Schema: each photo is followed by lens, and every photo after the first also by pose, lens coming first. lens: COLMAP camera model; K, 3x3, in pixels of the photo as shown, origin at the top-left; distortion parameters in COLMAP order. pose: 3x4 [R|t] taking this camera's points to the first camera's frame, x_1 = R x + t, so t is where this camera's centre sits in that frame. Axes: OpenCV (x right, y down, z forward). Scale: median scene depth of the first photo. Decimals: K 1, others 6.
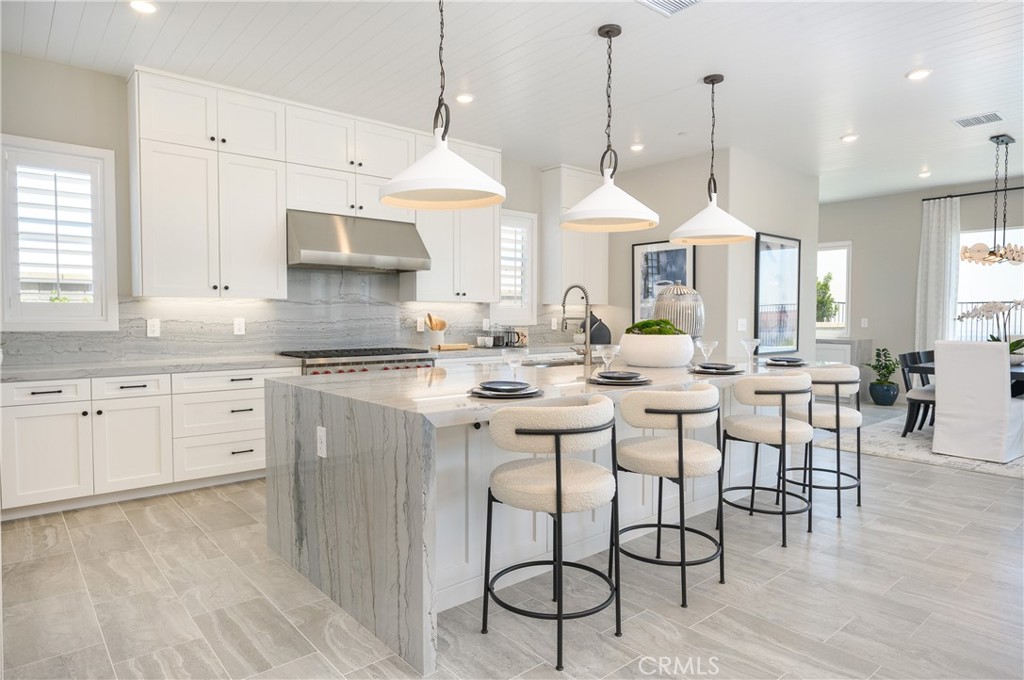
lens RADIAL K [[457.3, 0, 512.0], [0, 457.3, 340.0], [0, 0, 1]] dist [-0.001248, -0.000221]
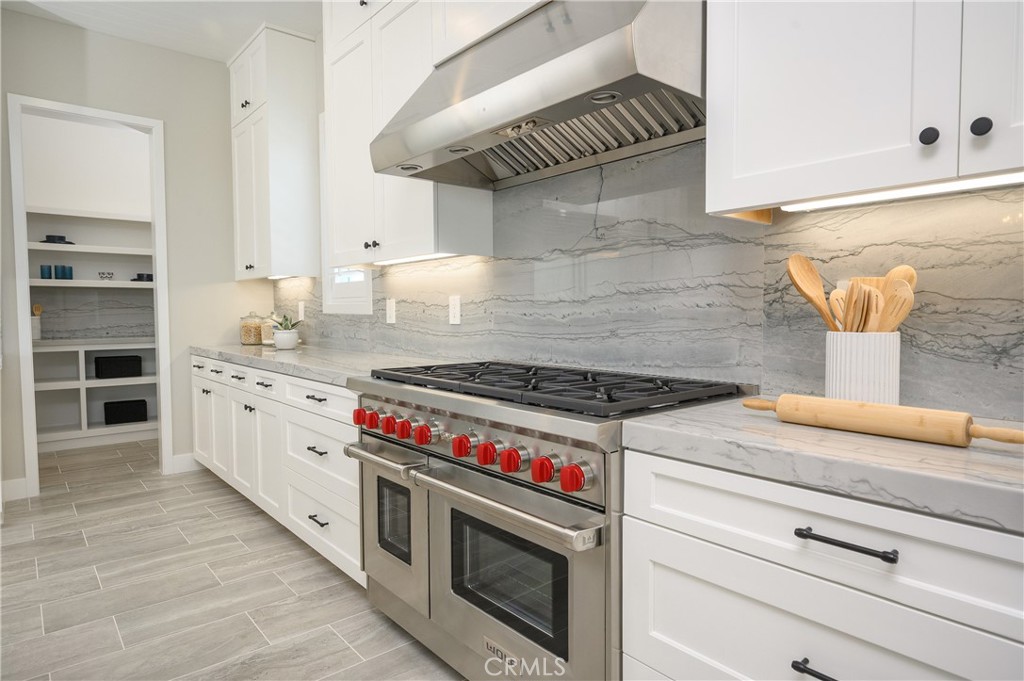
lens RADIAL K [[602.5, 0, 512.0], [0, 602.5, 340.5], [0, 0, 1]] dist [0.000187, 0.000070]
pose [[0.002010, 0.058513, -0.998285, 0.169565], [-0.029678, 0.997850, 0.058428, -0.041513], [0.999557, 0.029510, 0.003742, 1.184554]]
